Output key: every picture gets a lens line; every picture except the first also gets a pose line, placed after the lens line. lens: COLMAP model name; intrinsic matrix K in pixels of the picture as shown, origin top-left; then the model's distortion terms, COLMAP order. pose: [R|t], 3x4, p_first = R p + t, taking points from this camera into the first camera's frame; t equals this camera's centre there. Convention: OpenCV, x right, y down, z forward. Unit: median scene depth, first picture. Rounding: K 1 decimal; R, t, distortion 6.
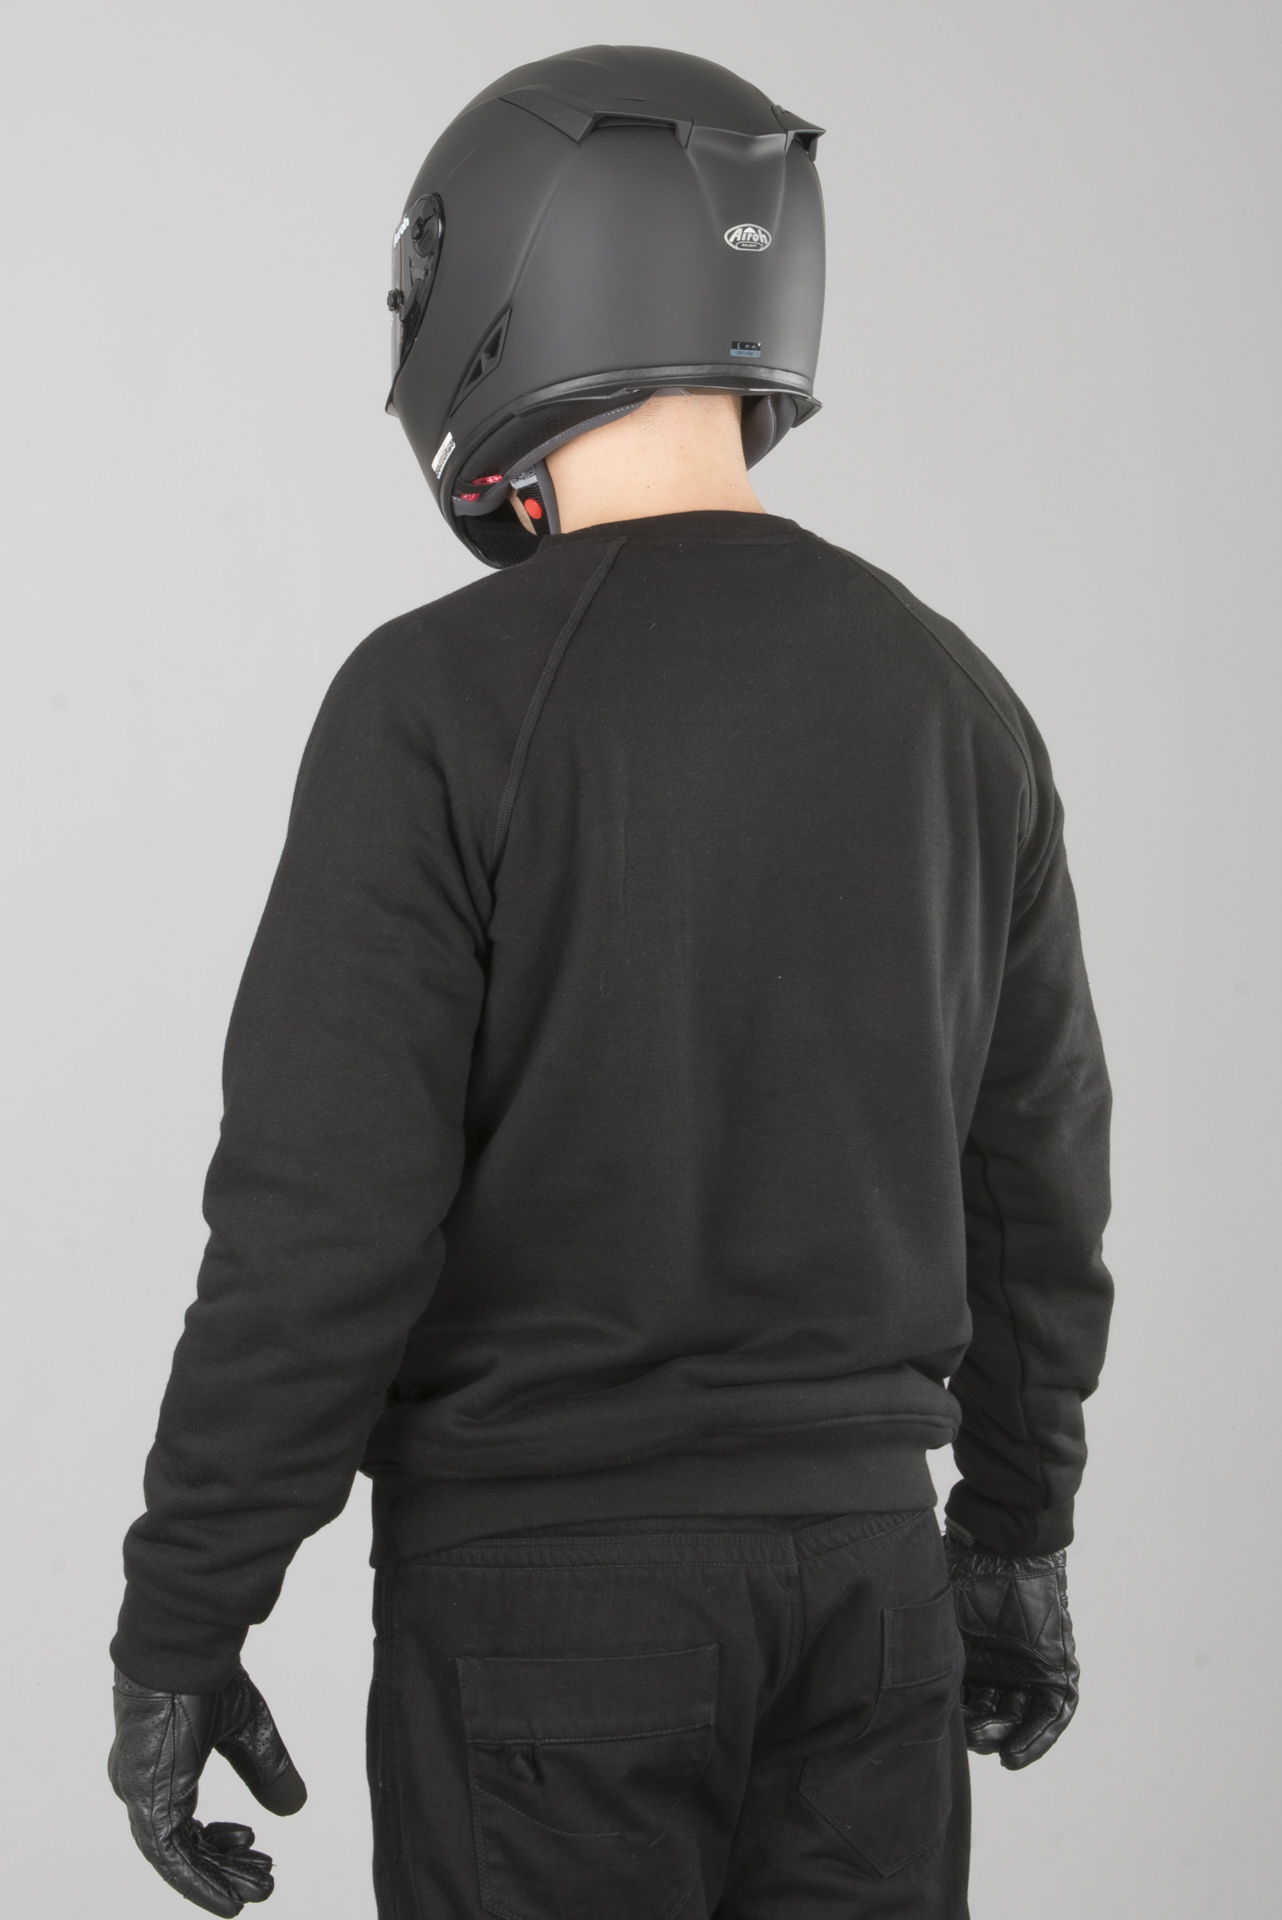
lens RADIAL K [[2363.1, 0, 627.2], [0, 2363.1, 910.2], [0, 0, 1]] dist [-0.017526, 0.000000]
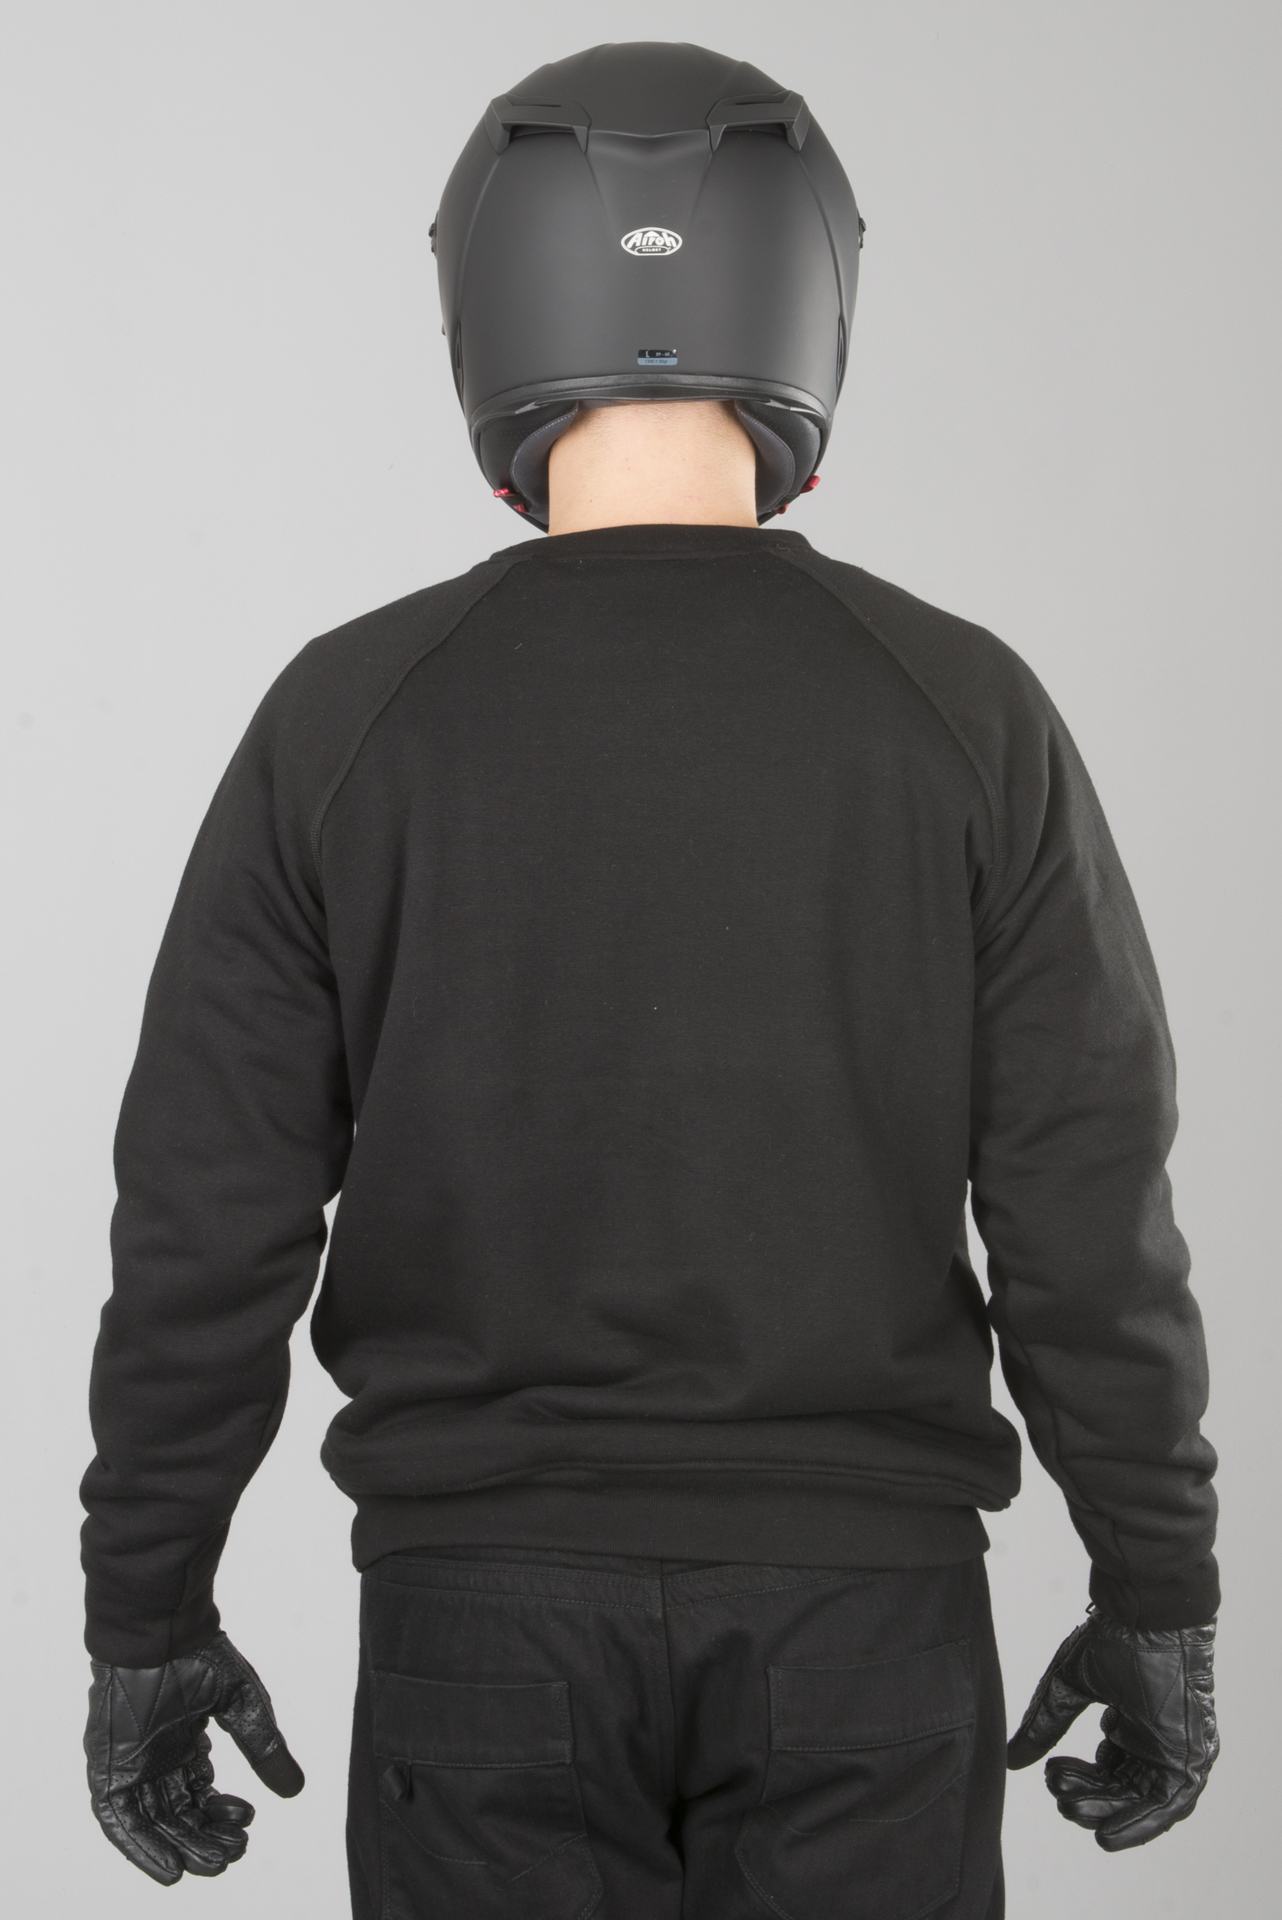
lens RADIAL K [[2363.1, 0, 641.0], [0, 2363.1, 952.3], [0, 0, 1]] dist [-0.017526, 0.000000]
pose [[0.957049, 0.030163, -0.288353, 0.332728], [-0.024604, 0.999435, 0.022886, -0.015783], [0.288880, -0.014809, 0.957251, 0.068010]]
